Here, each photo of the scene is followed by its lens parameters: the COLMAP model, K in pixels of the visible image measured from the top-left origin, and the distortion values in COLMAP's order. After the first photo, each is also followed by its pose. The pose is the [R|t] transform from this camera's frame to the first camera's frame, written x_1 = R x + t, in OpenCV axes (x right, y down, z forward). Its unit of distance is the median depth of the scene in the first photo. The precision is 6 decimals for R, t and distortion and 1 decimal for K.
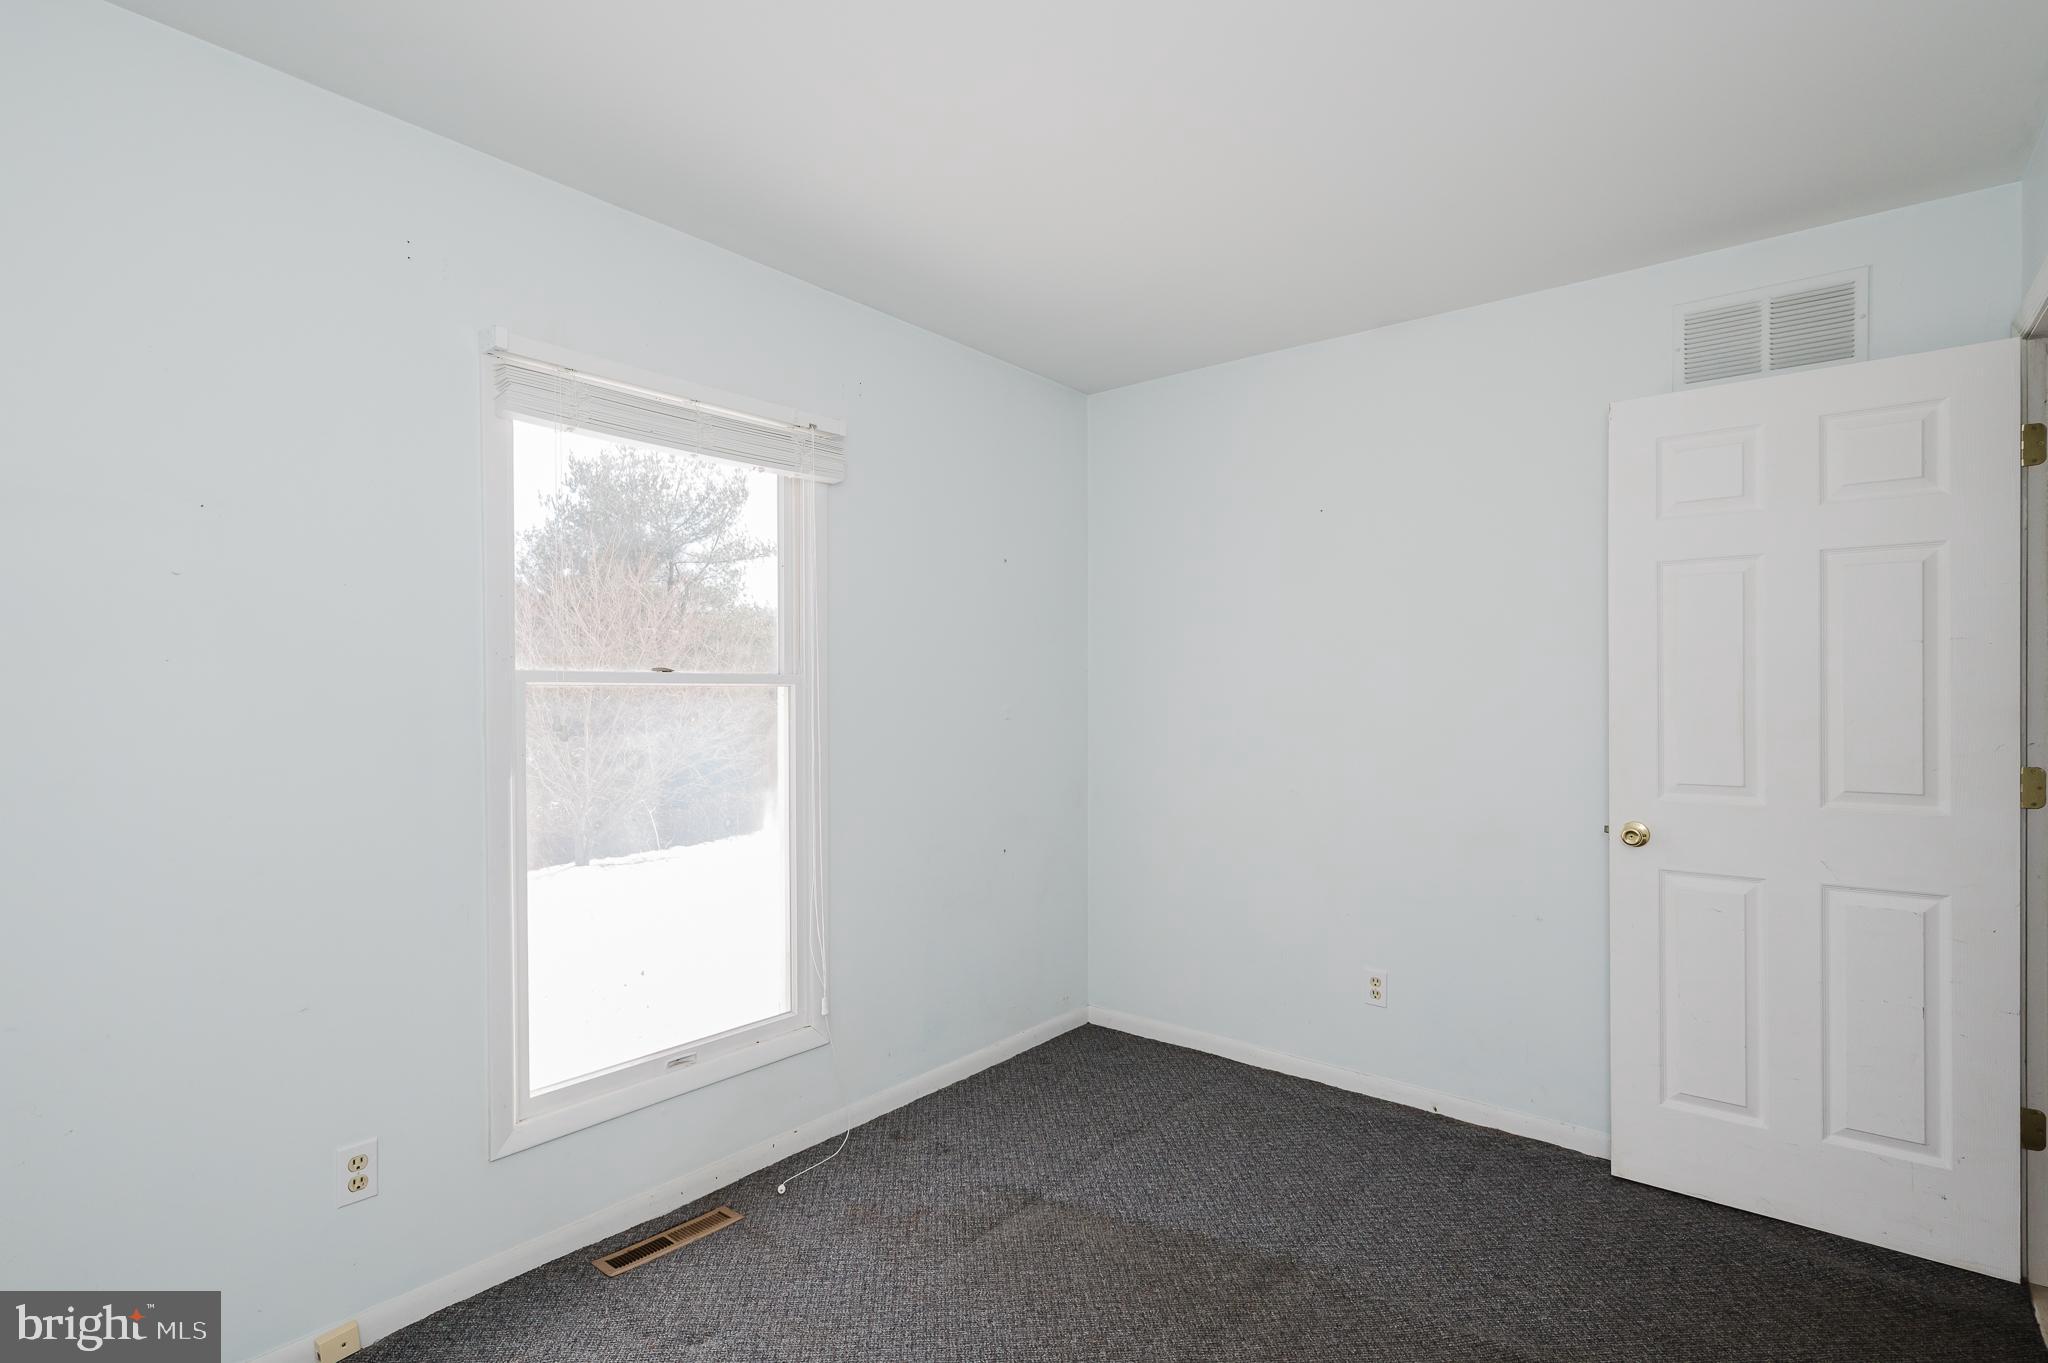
lens RADIAL K [[1015.1, 0, 1028.5], [0, 1015.1, 682.7], [0, 0, 1]] dist [0.000982, -0.000229]
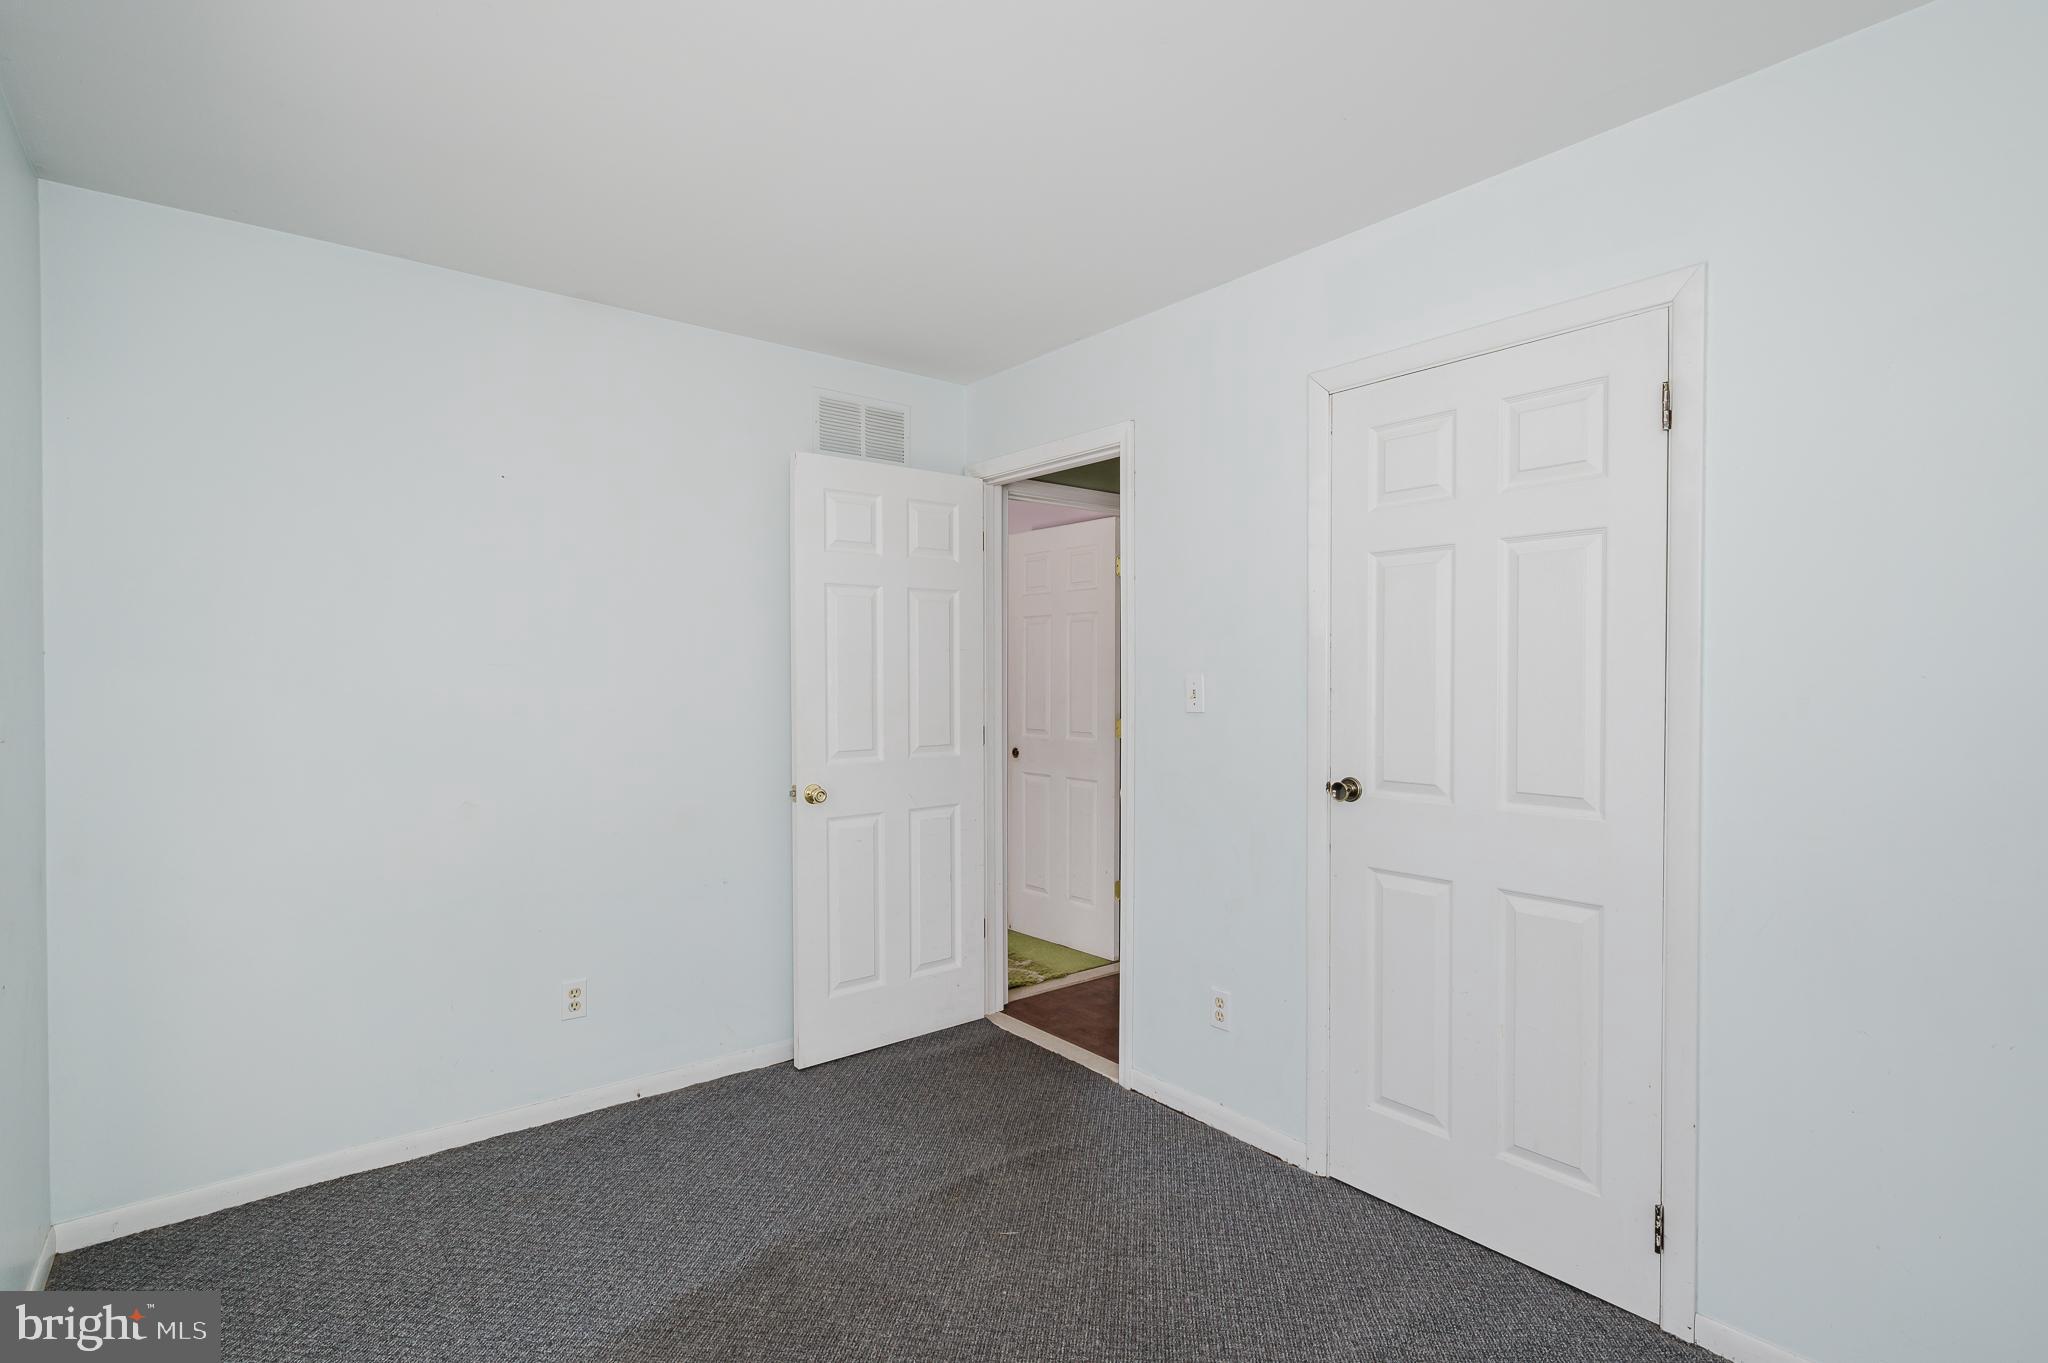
lens RADIAL K [[1015.1, 0, 1028.5], [0, 1015.1, 682.7], [0, 0, 1]] dist [0.000982, -0.000229]
pose [[0.180889, -0.002203, 0.983501, -0.621100], [0.000546, 0.999998, 0.002140, 0.006738], [-0.983503, 0.000150, 0.180890, 0.511558]]
